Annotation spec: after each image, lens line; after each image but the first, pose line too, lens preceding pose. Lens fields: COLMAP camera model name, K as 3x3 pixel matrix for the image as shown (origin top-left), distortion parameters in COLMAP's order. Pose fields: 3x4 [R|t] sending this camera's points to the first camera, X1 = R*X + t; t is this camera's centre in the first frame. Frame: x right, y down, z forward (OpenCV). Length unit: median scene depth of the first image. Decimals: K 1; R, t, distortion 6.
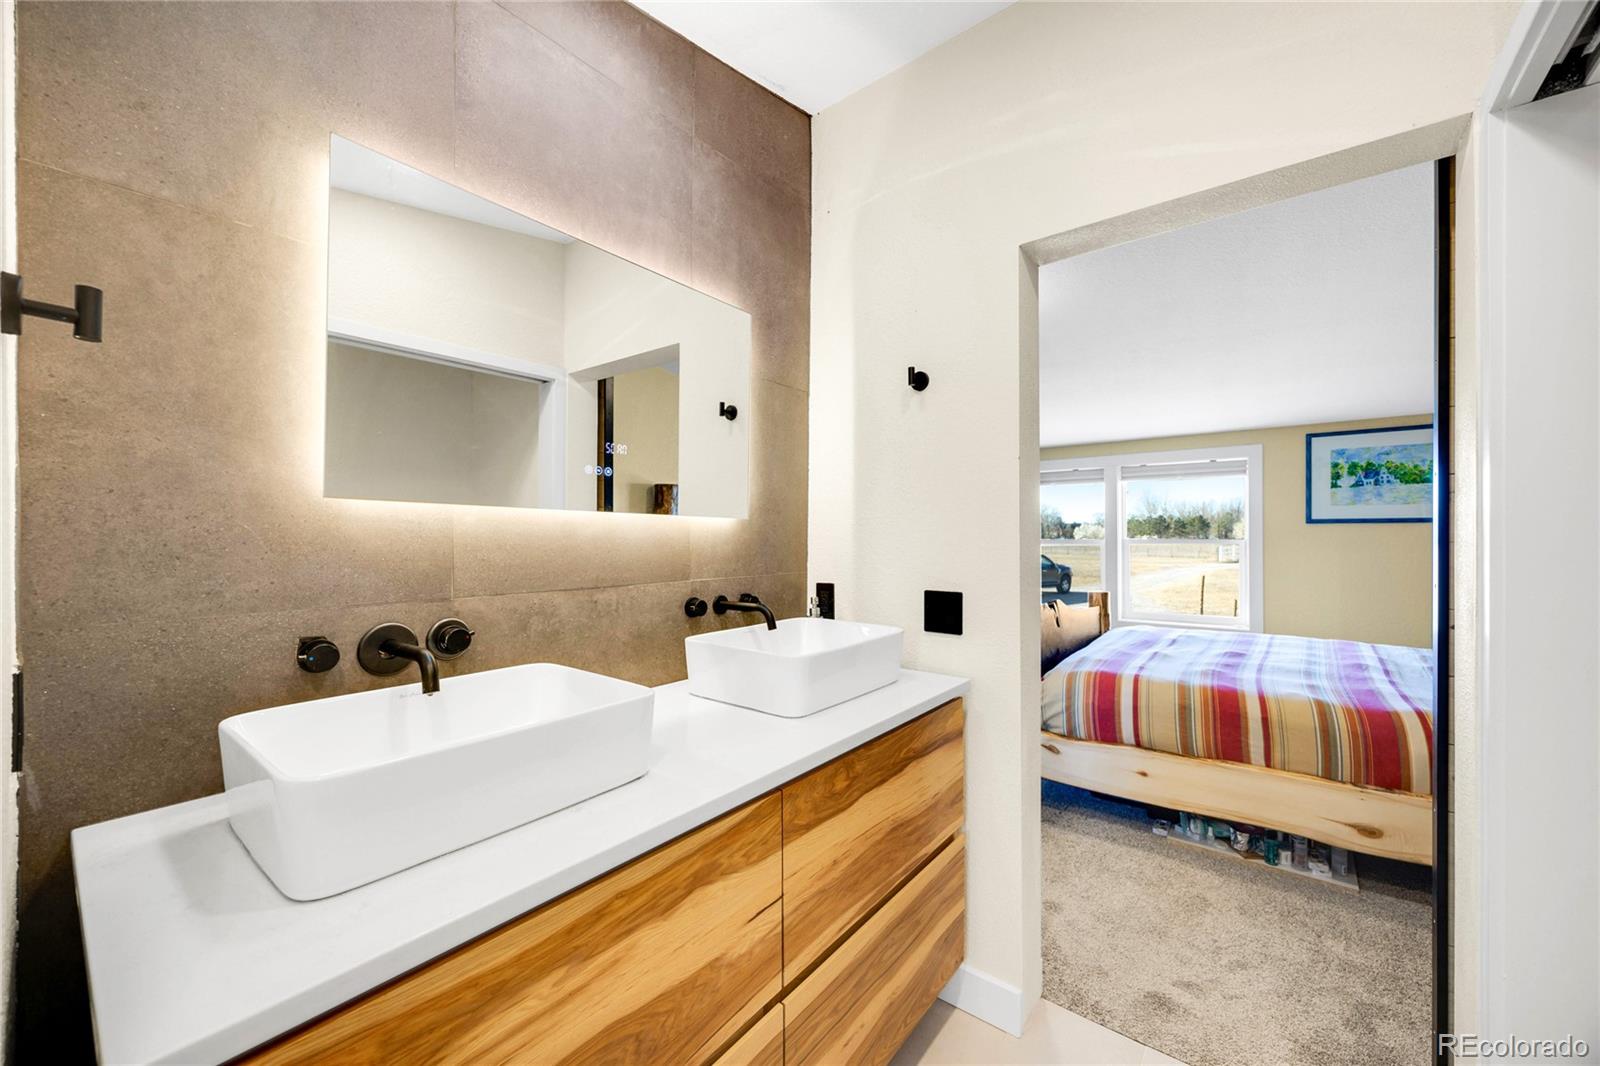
lens RADIAL K [[614.5, 0, 795.2], [0, 614.5, 531.3], [0, 0, 1]] dist [-0.001719, -0.000258]
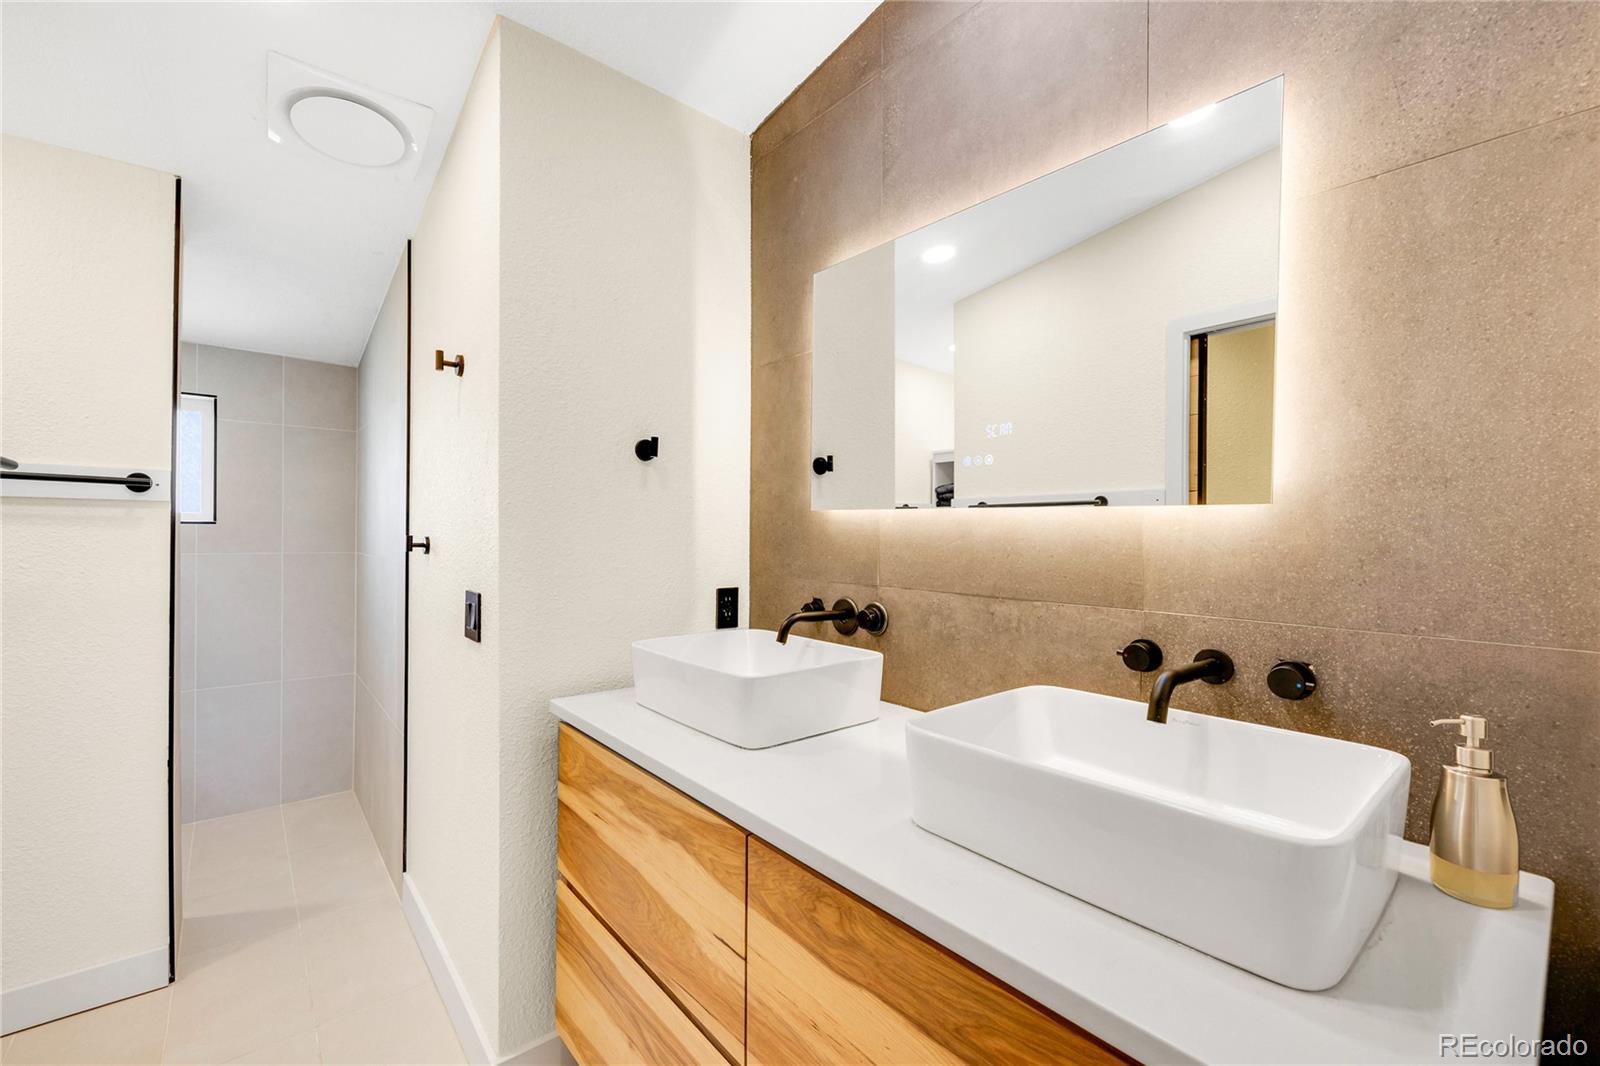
lens RADIAL K [[648.7, 0, 799.6], [0, 648.7, 540.0], [0, 0, 1]] dist [-0.008533, -0.000003]
pose [[-0.186896, 0.004665, -0.982369, 0.456393], [-0.007392, 0.999954, 0.006155, 0.006822], [0.982352, 0.008412, -0.186853, 0.676378]]
